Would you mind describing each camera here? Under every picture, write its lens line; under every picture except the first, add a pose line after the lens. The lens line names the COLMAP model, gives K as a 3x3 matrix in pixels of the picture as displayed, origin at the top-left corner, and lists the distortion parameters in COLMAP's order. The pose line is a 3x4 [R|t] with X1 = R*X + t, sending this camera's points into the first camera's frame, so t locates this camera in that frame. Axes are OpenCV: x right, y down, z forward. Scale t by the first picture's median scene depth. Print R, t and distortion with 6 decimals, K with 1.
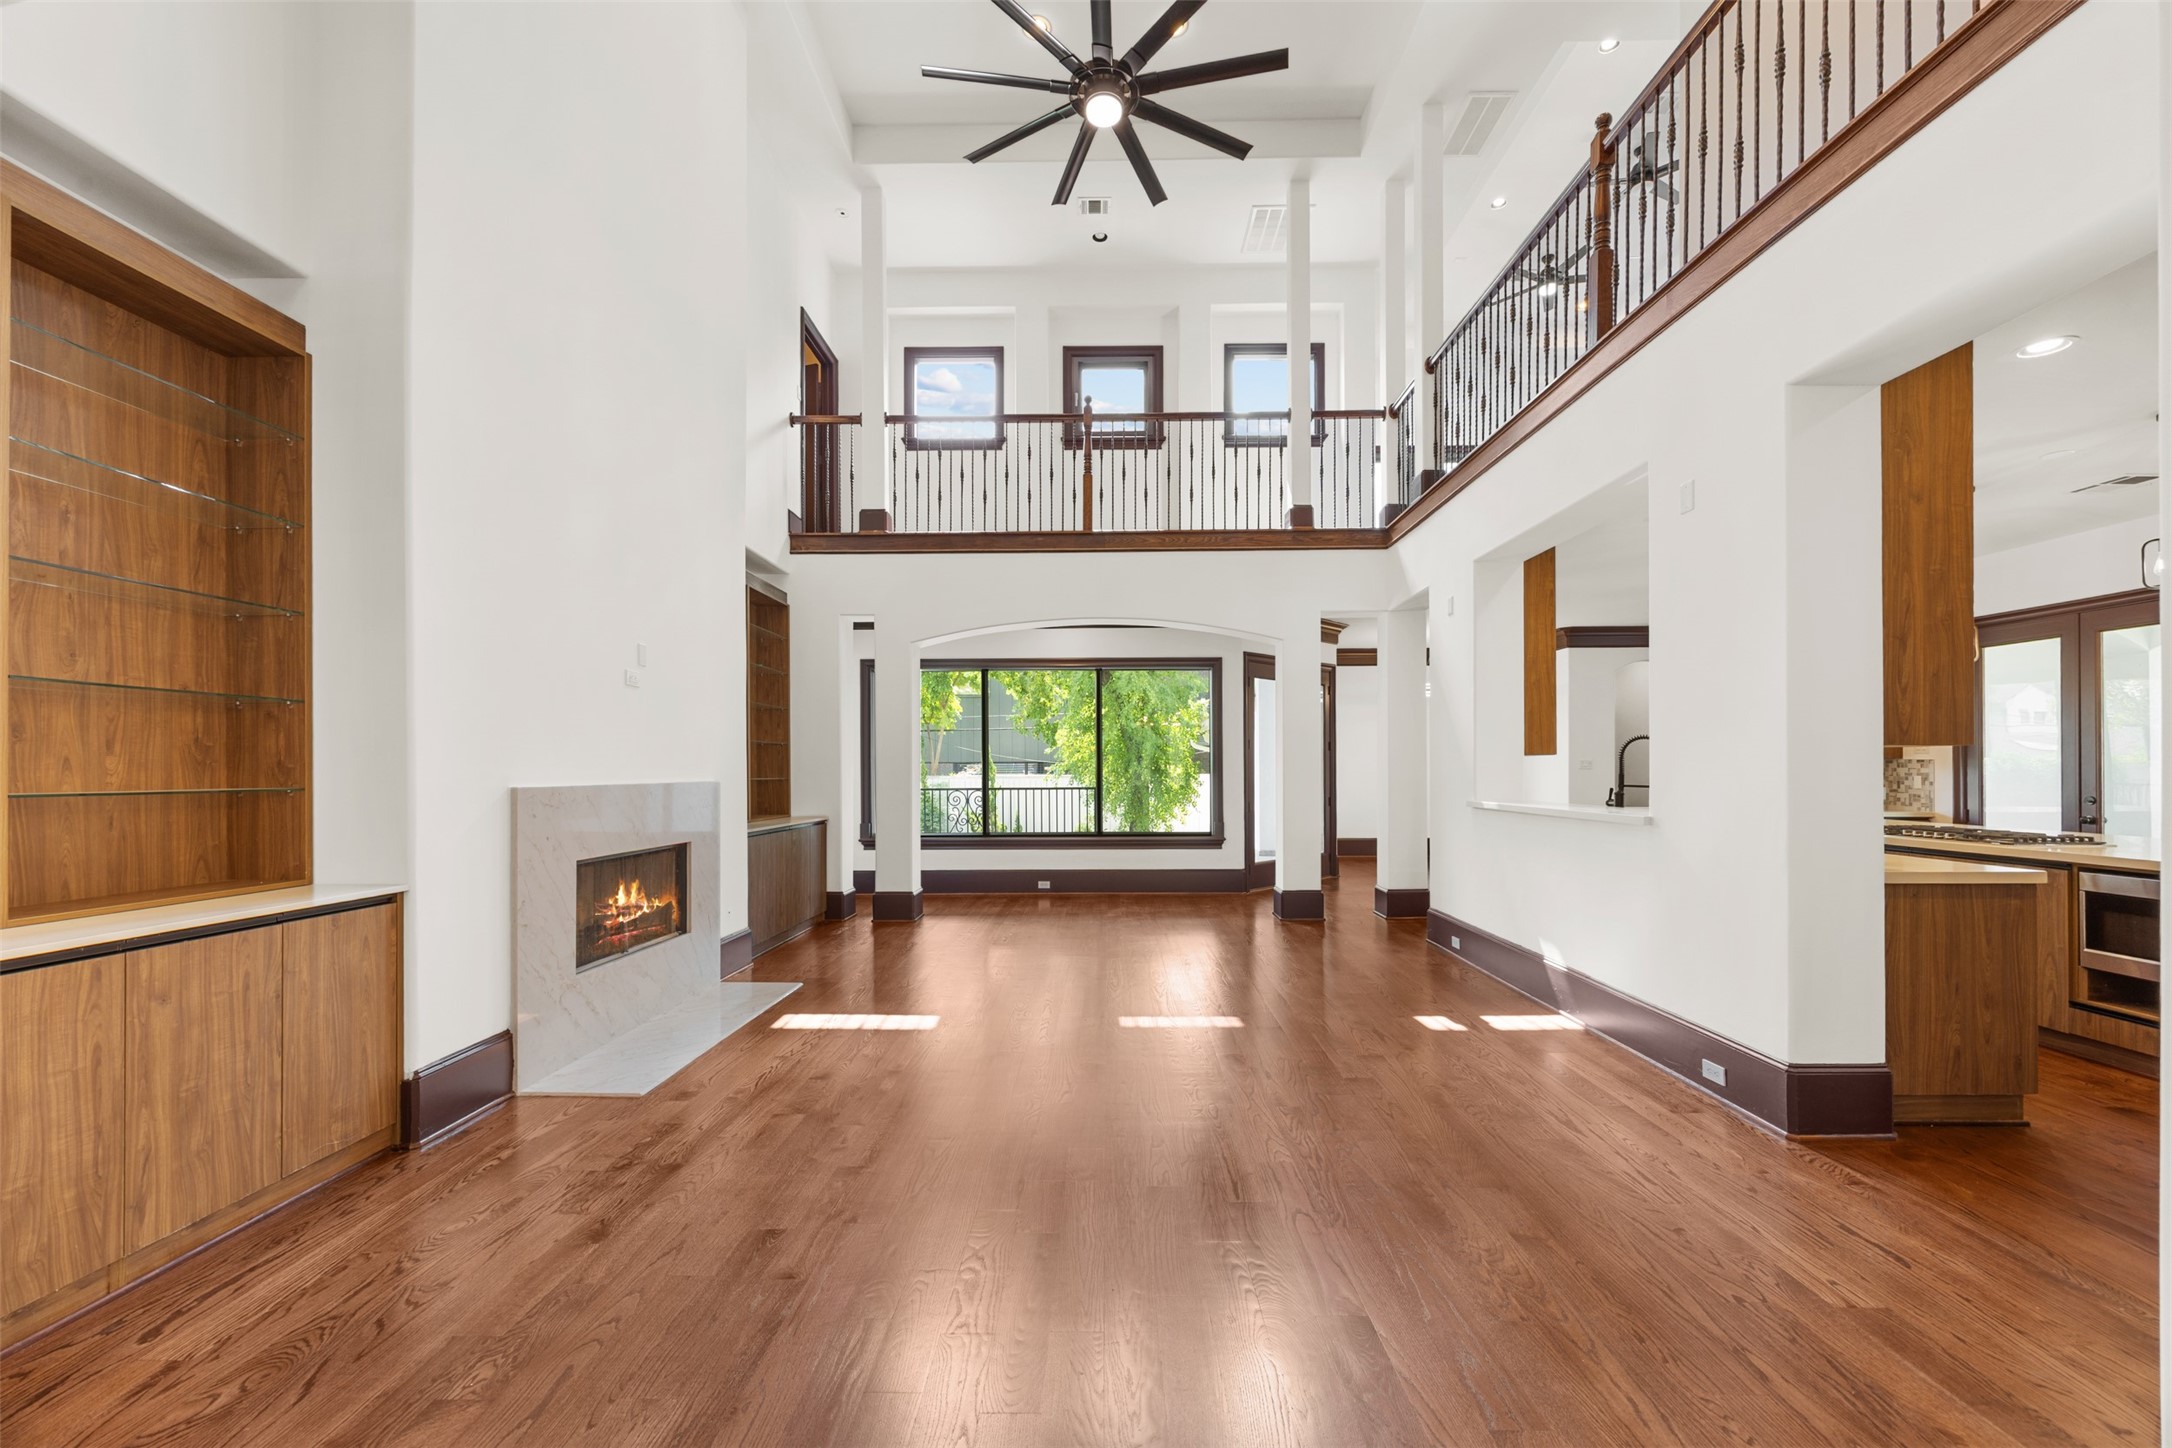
lens RADIAL K [[832.3, 0, 1087.4], [0, 832.3, 787.7], [0, 0, 1]] dist [-0.003164, 0.001699]
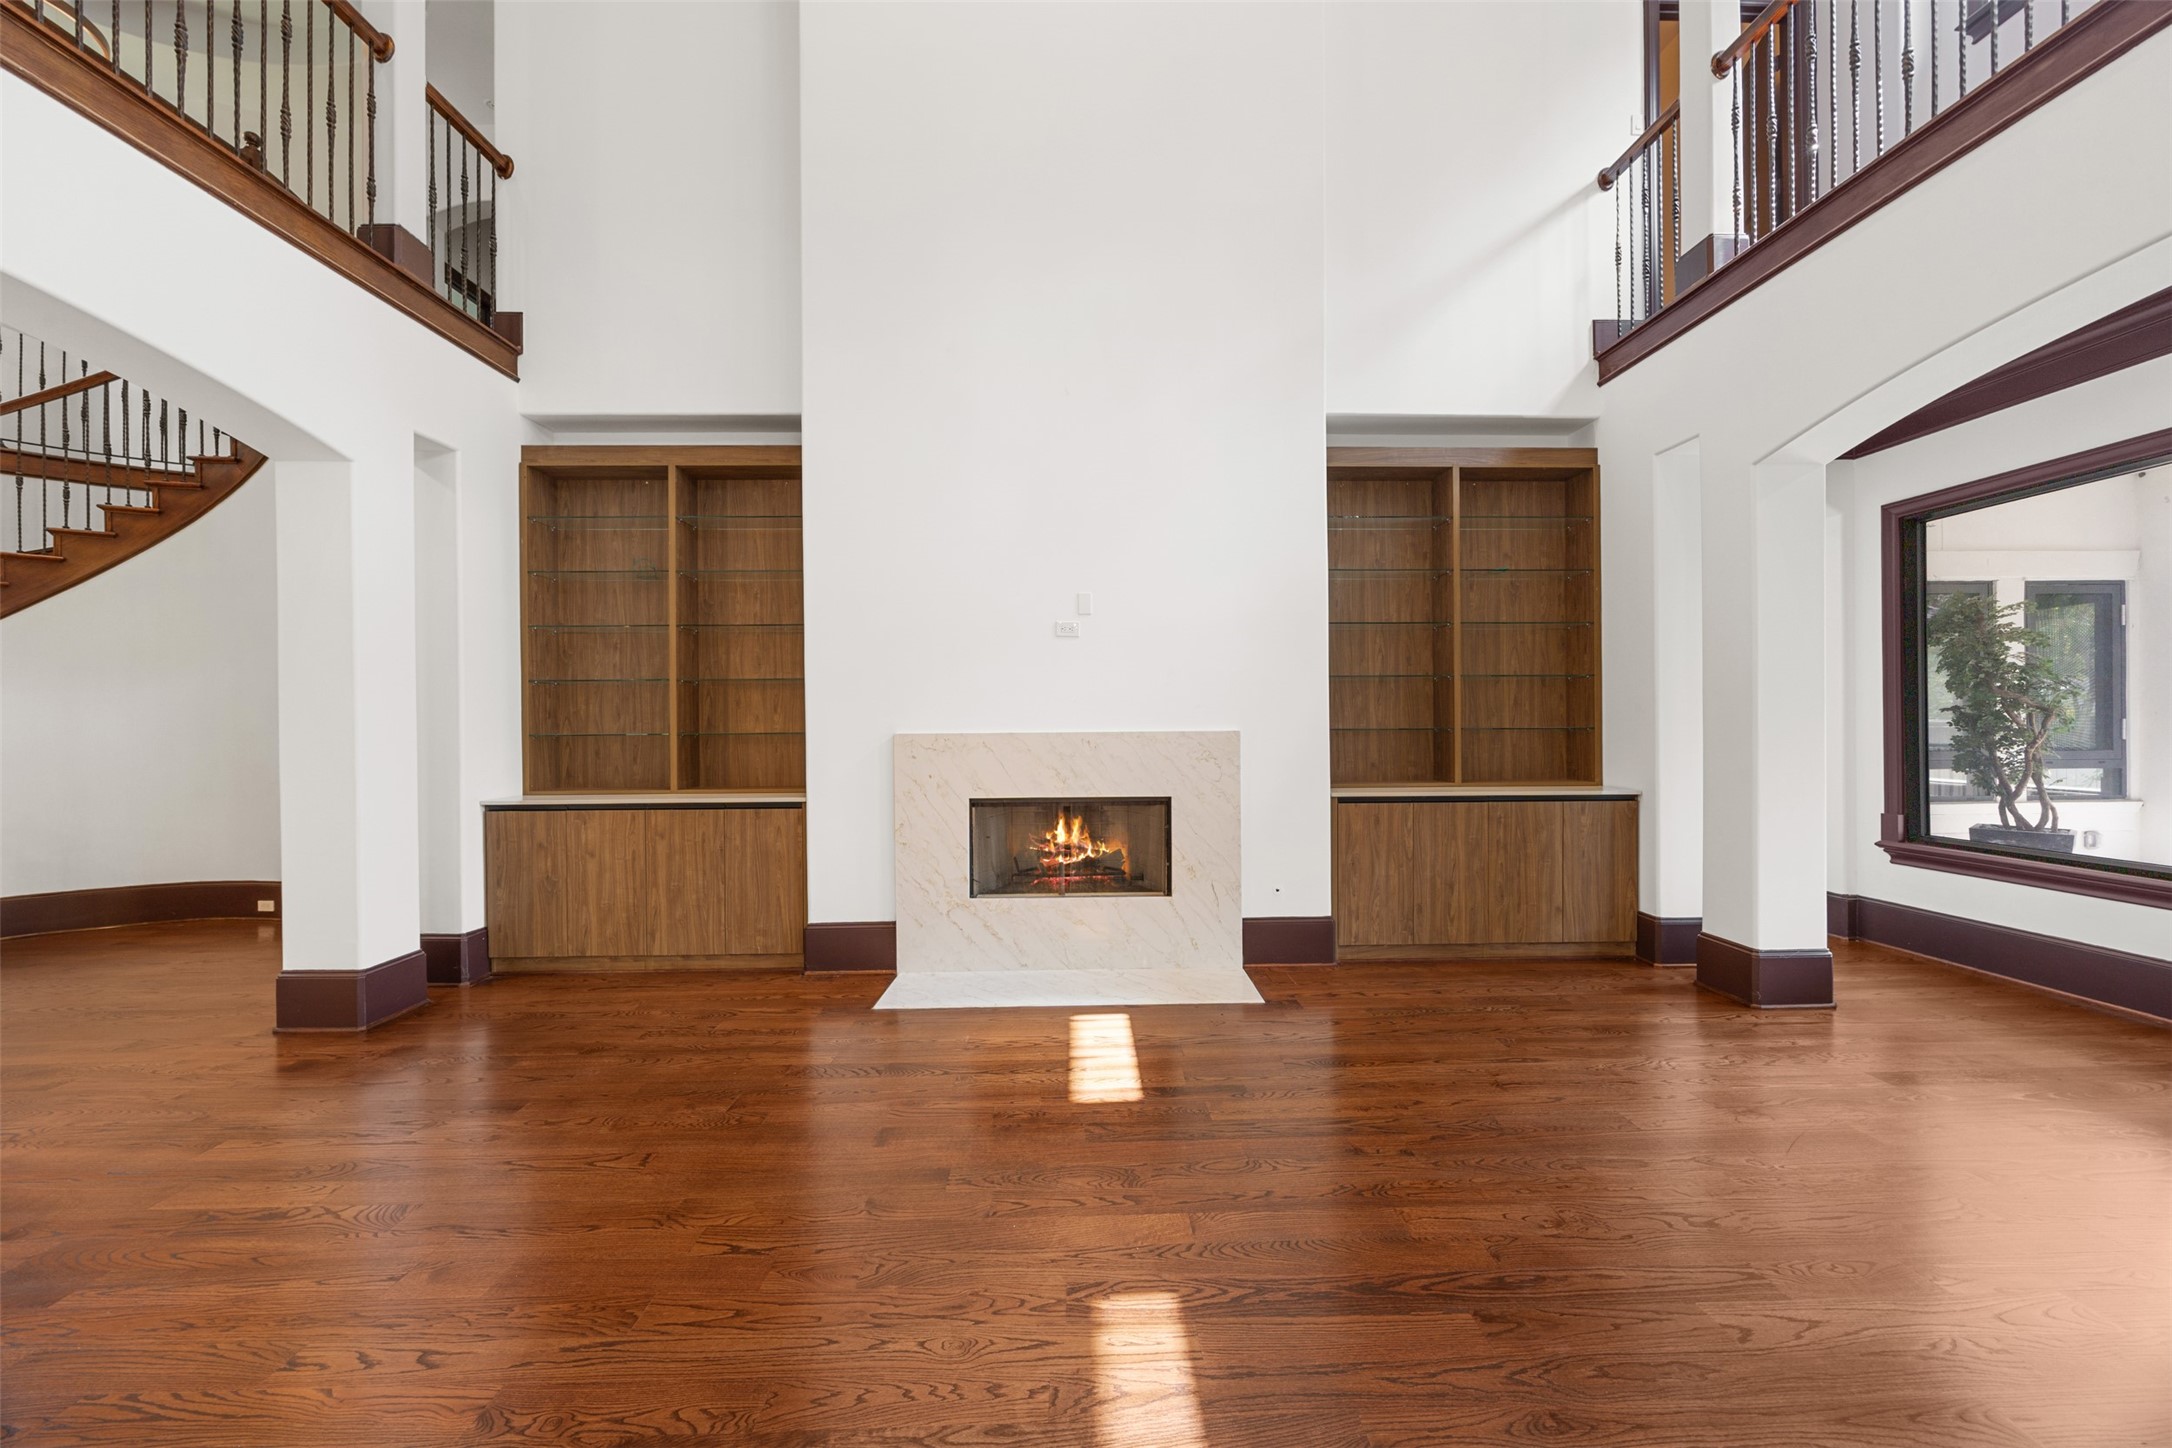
lens RADIAL K [[832.3, 0, 1091.4], [0, 832.3, 710.7], [0, 0, 1]] dist [-0.003164, 0.001699]
pose [[0.052661, -0.003406, -0.998607, 0.733921], [-0.004054, 0.999985, -0.003625, -0.038018], [0.998604, 0.004239, 0.052647, 1.469274]]
